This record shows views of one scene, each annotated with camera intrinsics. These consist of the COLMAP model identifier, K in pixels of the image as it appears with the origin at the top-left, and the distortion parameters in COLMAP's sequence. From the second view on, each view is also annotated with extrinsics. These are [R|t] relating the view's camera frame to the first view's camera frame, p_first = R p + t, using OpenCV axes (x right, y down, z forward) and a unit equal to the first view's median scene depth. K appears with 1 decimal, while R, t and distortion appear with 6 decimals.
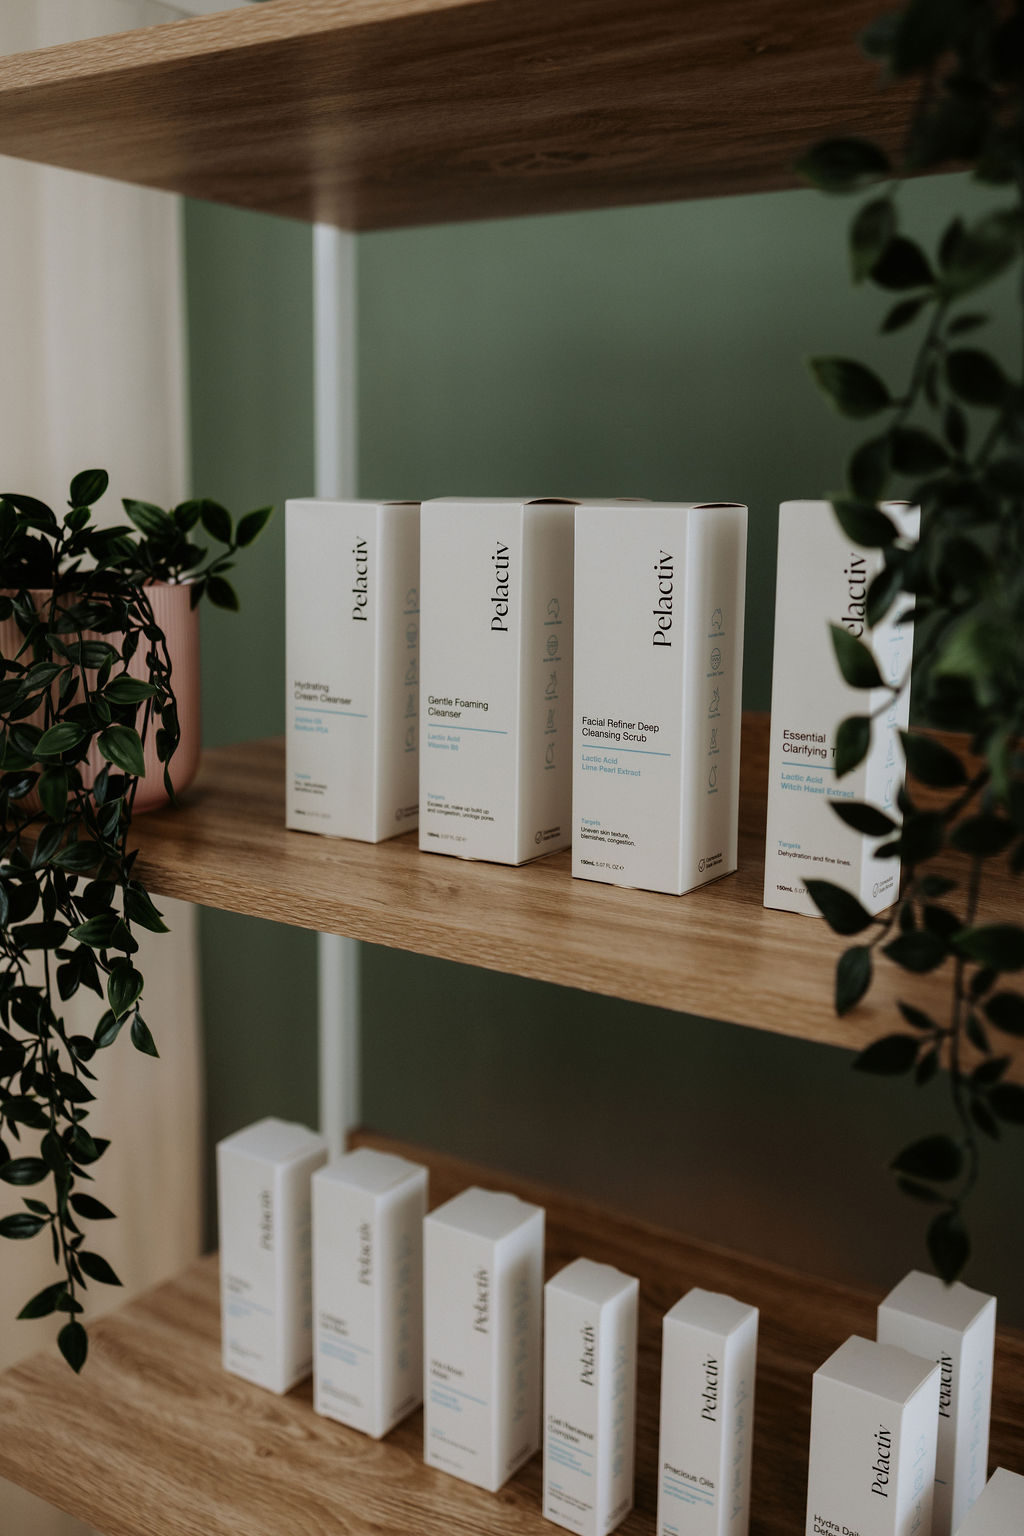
lens RADIAL K [[1575.4, 0, 514.7], [0, 1575.4, 761.7], [0, 0, 1]] dist [-0.011485, 0.000000]
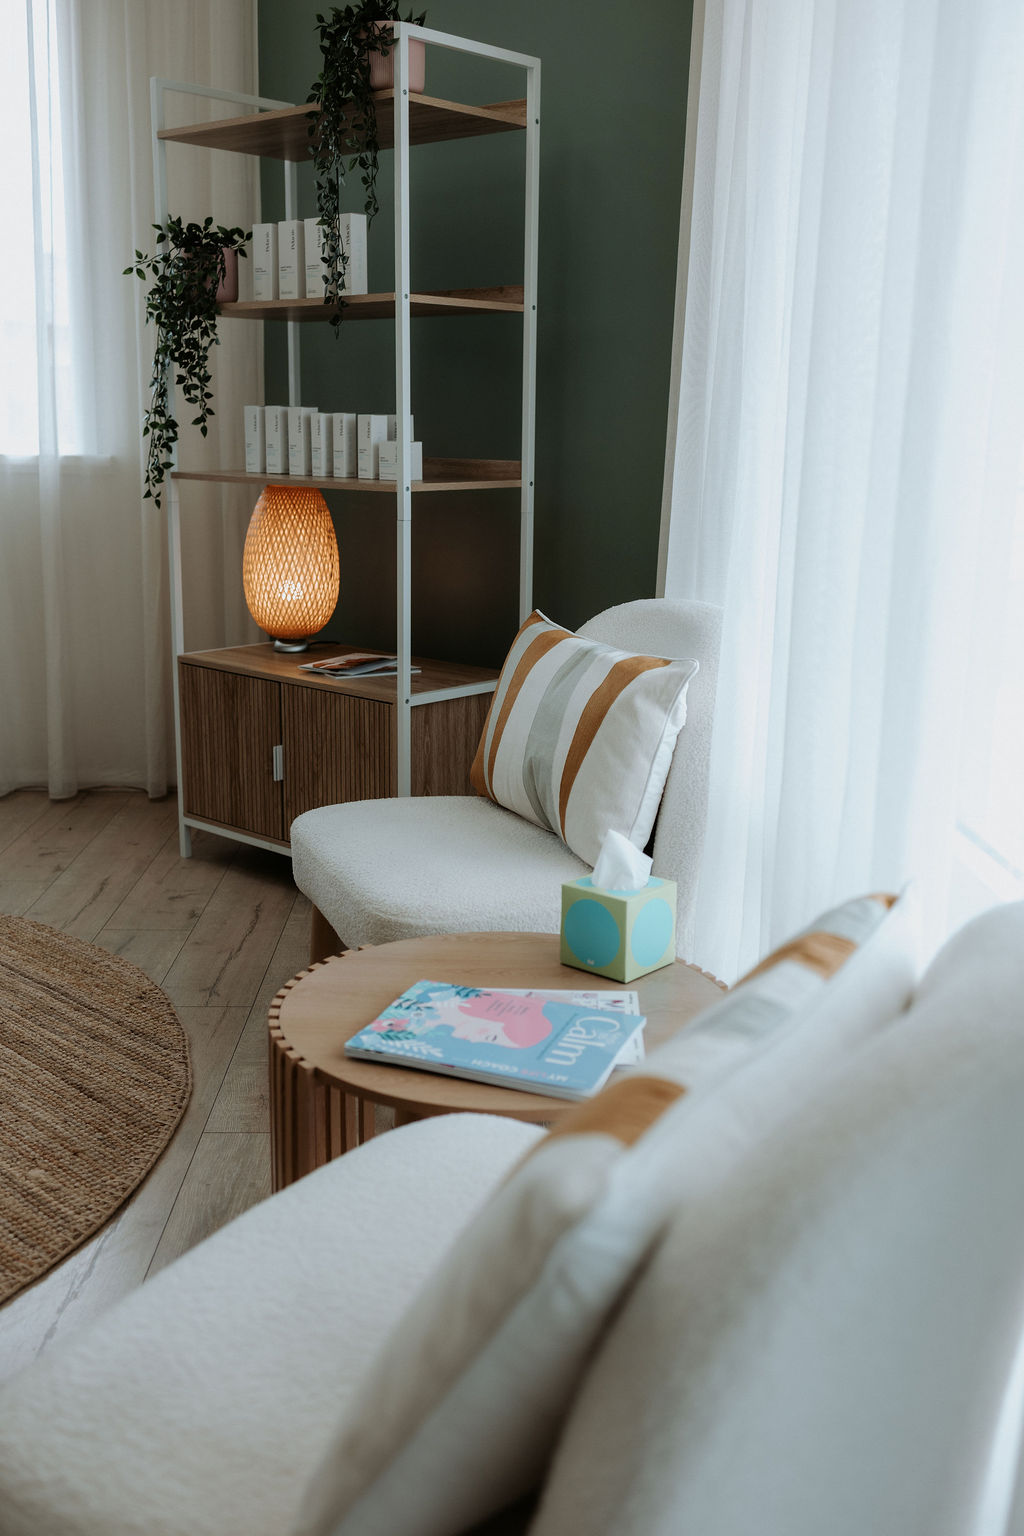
lens RADIAL K [[1575.4, 0, 510.6], [0, 1575.4, 772.1], [0, 0, 1]] dist [-0.011485, 0.000000]
pose [[0.988775, 0.029426, -0.146486, 1.204457], [-0.023271, 0.998780, 0.043561, 1.104614], [0.147589, -0.039663, 0.988253, -3.158861]]
